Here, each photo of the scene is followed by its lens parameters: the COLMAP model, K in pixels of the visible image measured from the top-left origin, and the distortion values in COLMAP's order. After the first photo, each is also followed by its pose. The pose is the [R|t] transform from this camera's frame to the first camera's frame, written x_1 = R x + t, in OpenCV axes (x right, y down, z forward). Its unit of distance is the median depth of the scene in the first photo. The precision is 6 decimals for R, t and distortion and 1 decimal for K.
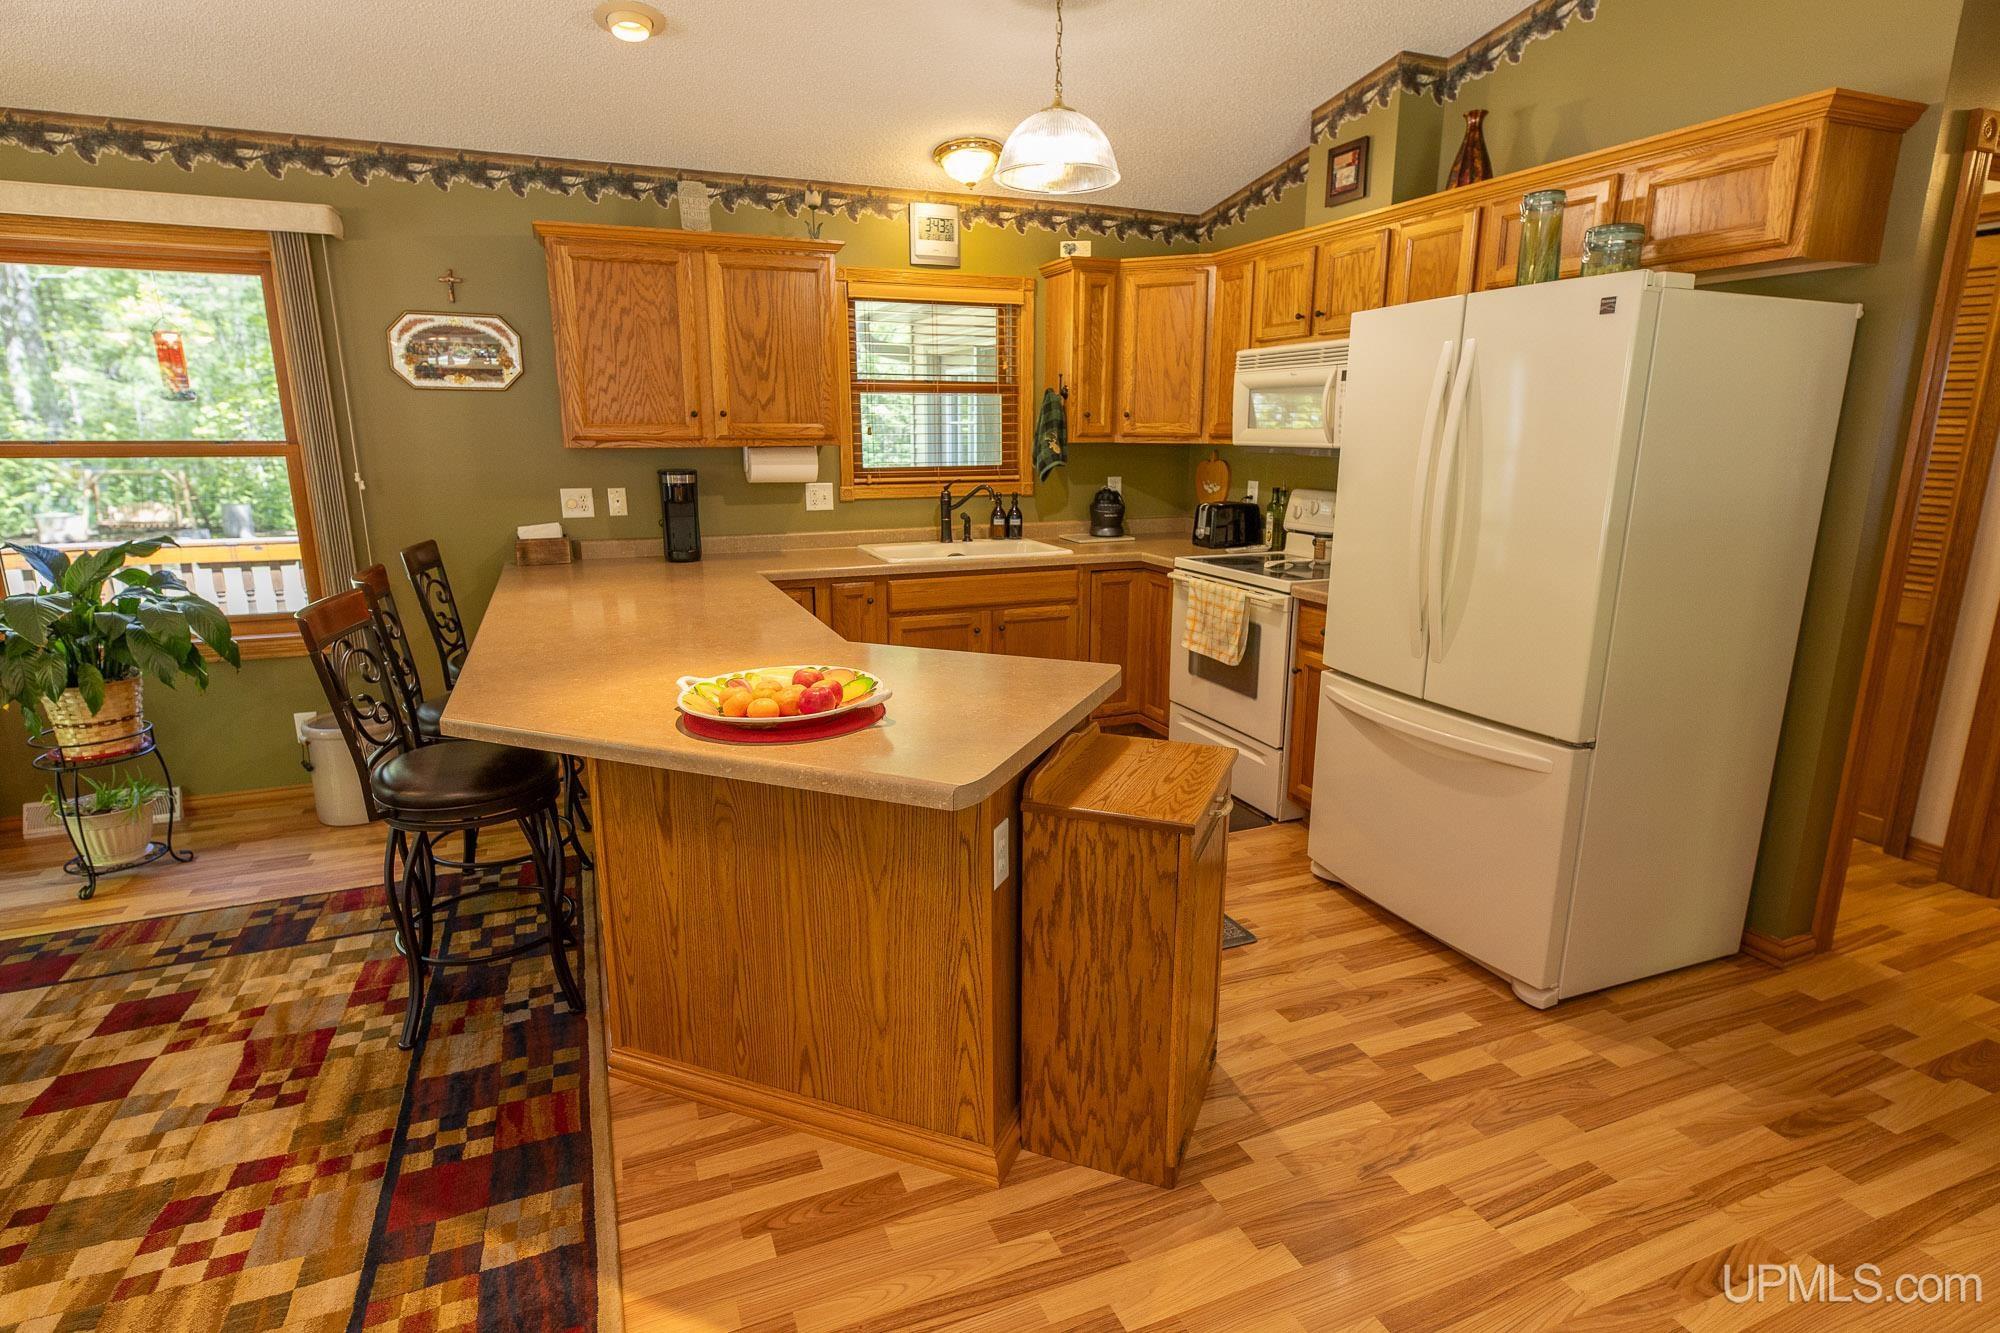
lens RADIAL K [[1028.0, 0, 994.2], [0, 1028.0, 664.8], [0, 0, 1]] dist [0.000922, 0.002434]
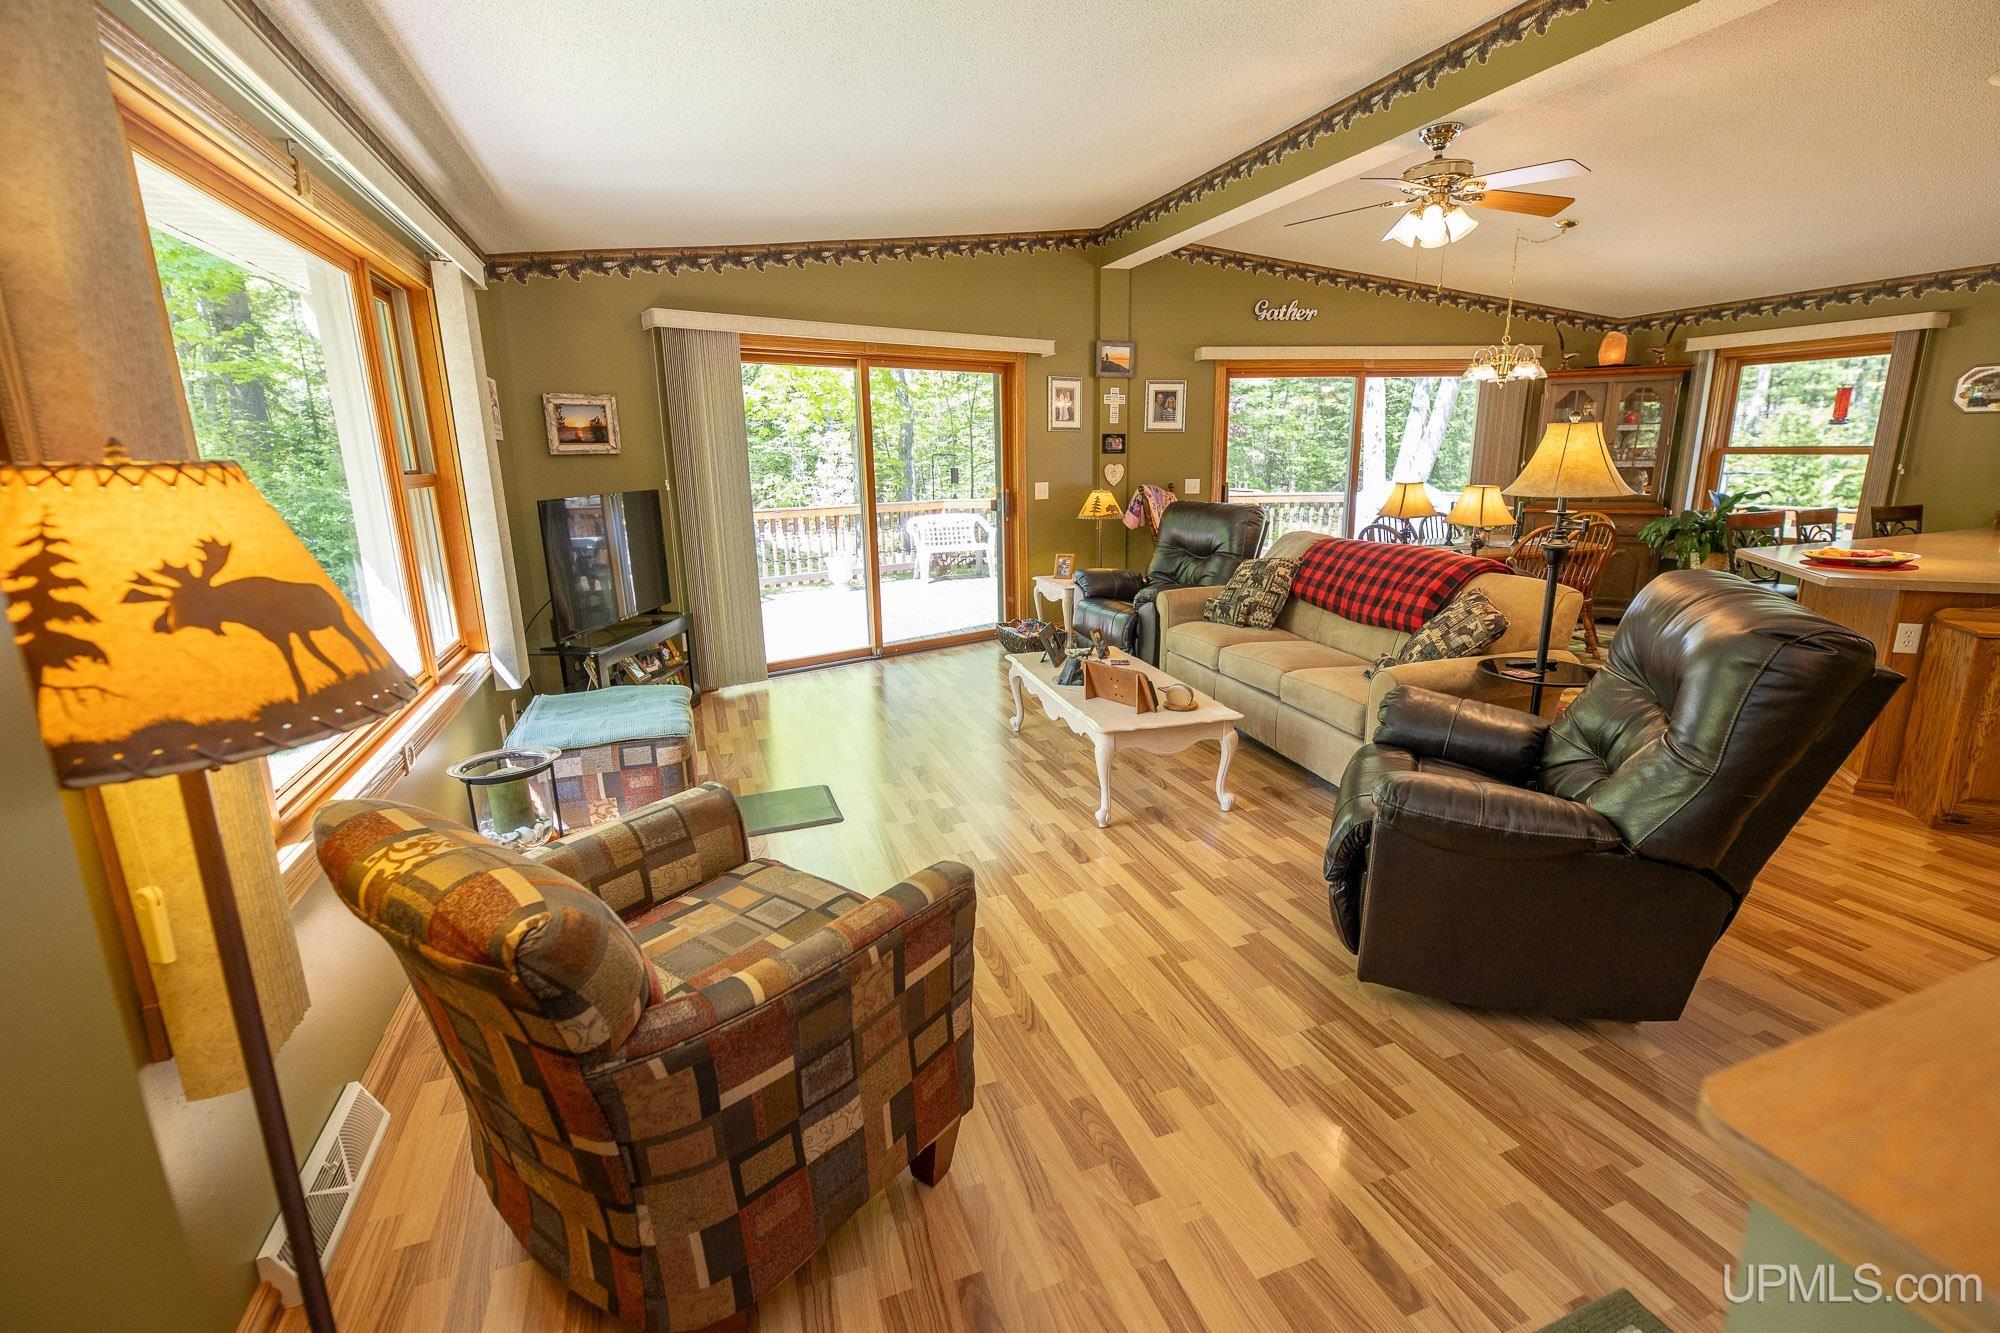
lens RADIAL K [[862.4, 0, 1012.7], [0, 862.4, 657.1], [0, 0, 1]] dist [-0.002811, -0.000820]
pose [[-0.026830, 0.233267, -0.972042, 0.897538], [-0.210989, 0.949165, 0.233601, 0.098183], [0.977120, 0.211358, 0.023751, -0.422911]]
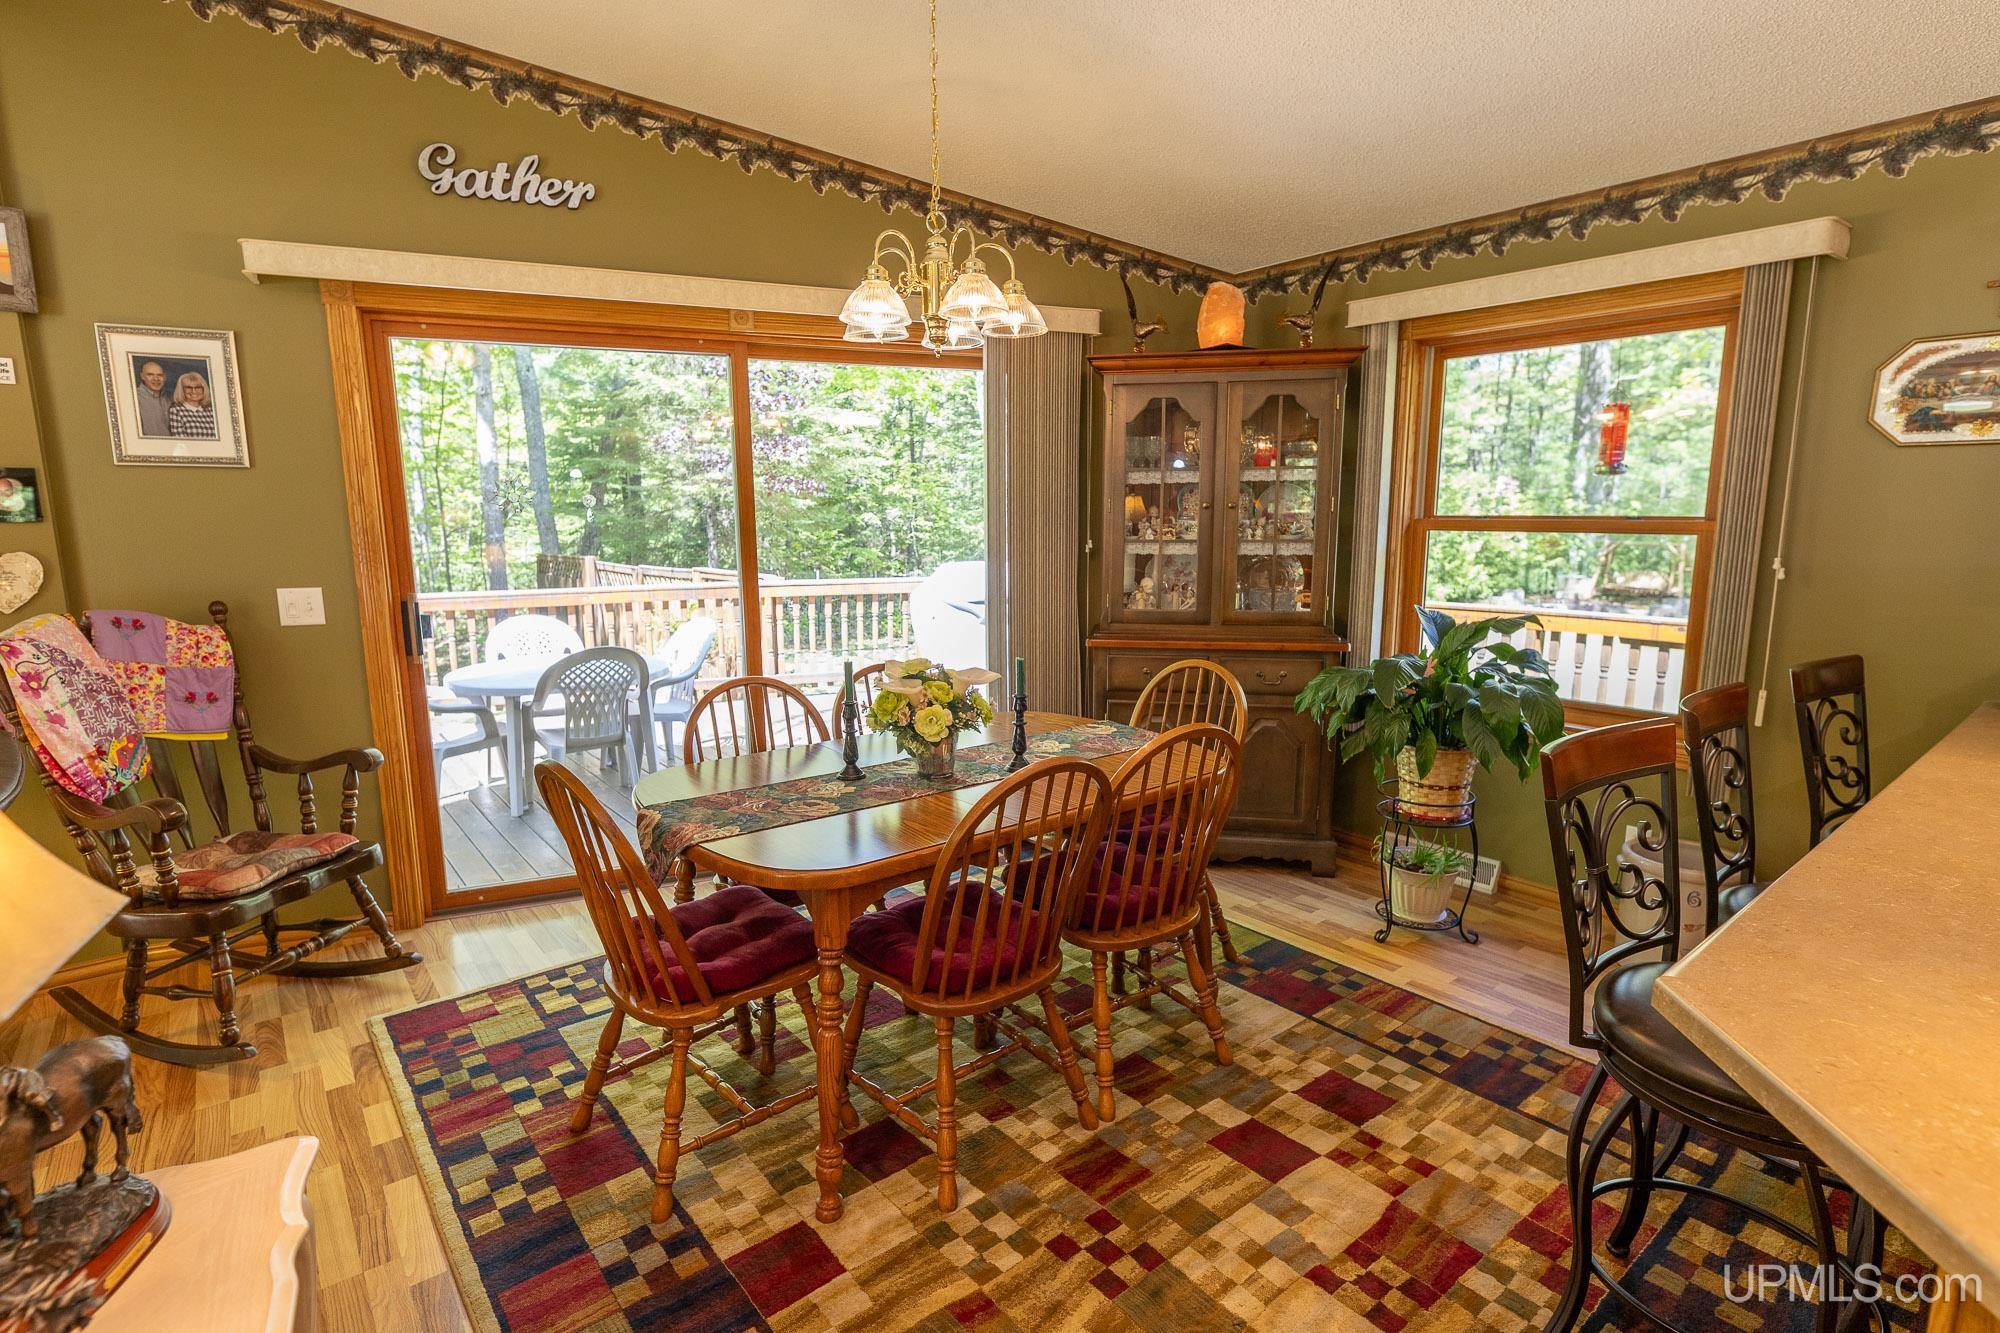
lens RADIAL K [[975.3, 0, 992.4], [0, 975.3, 672.2], [0, 0, 1]] dist [0.000096, 0.000331]
pose [[0.284509, 0.158151, -0.945538, -0.073739], [-0.210877, 0.972466, 0.099203, -0.049454], [0.935193, 0.171168, 0.310026, 0.225473]]
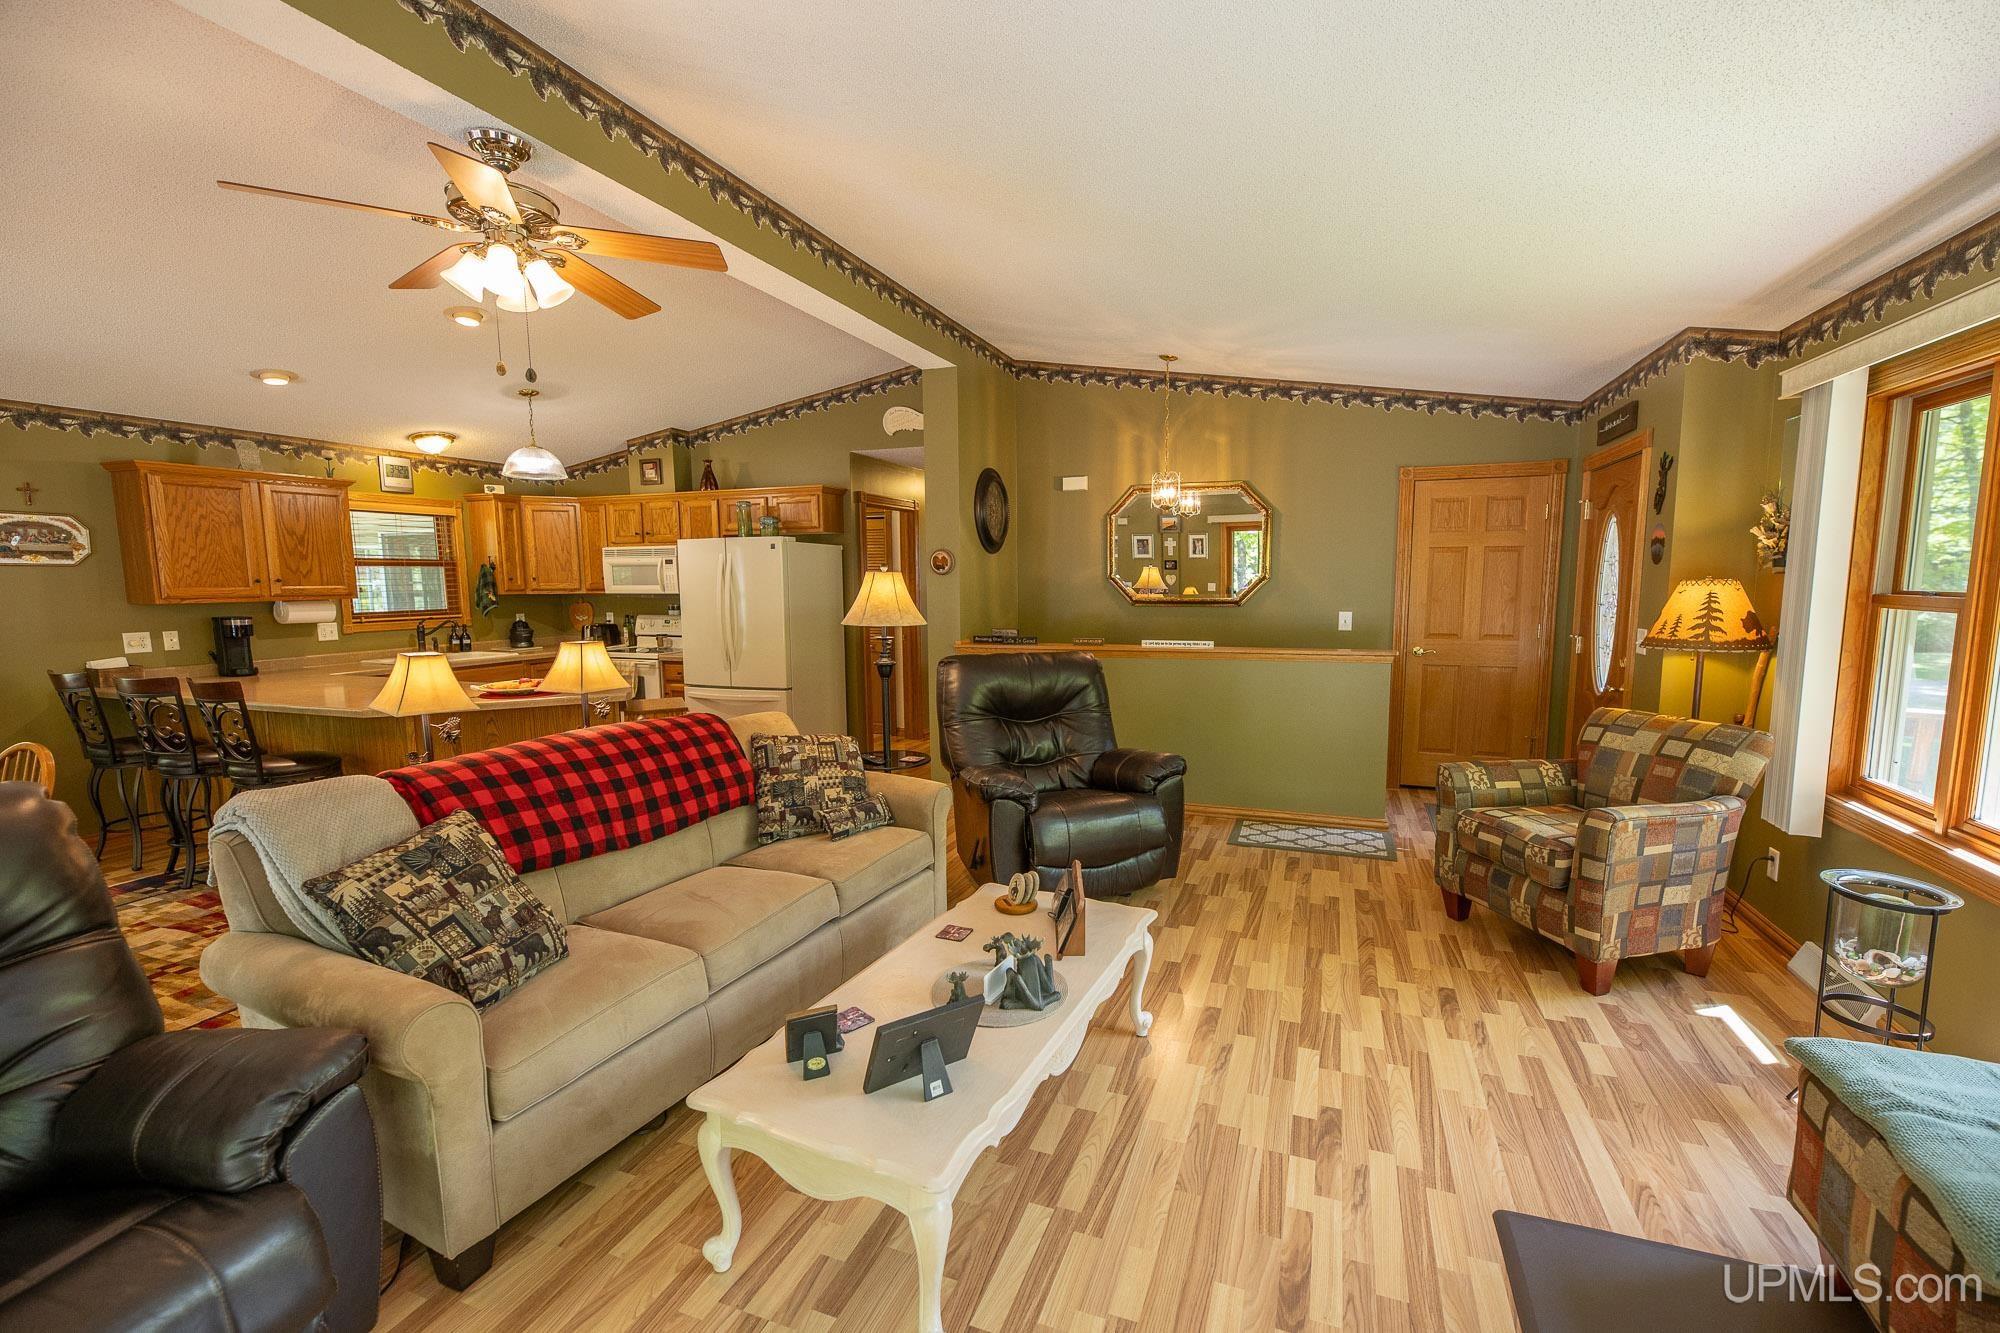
lens RADIAL K [[846.1, 0, 1025.5], [0, 846.1, 678.1], [0, 0, 1]] dist [-0.003275, -0.002104]
pose [[0.674191, -0.091655, 0.732848, -0.477805], [0.173573, 0.984141, -0.036597, 0.161795], [-0.717871, 0.151876, 0.679408, -0.733291]]
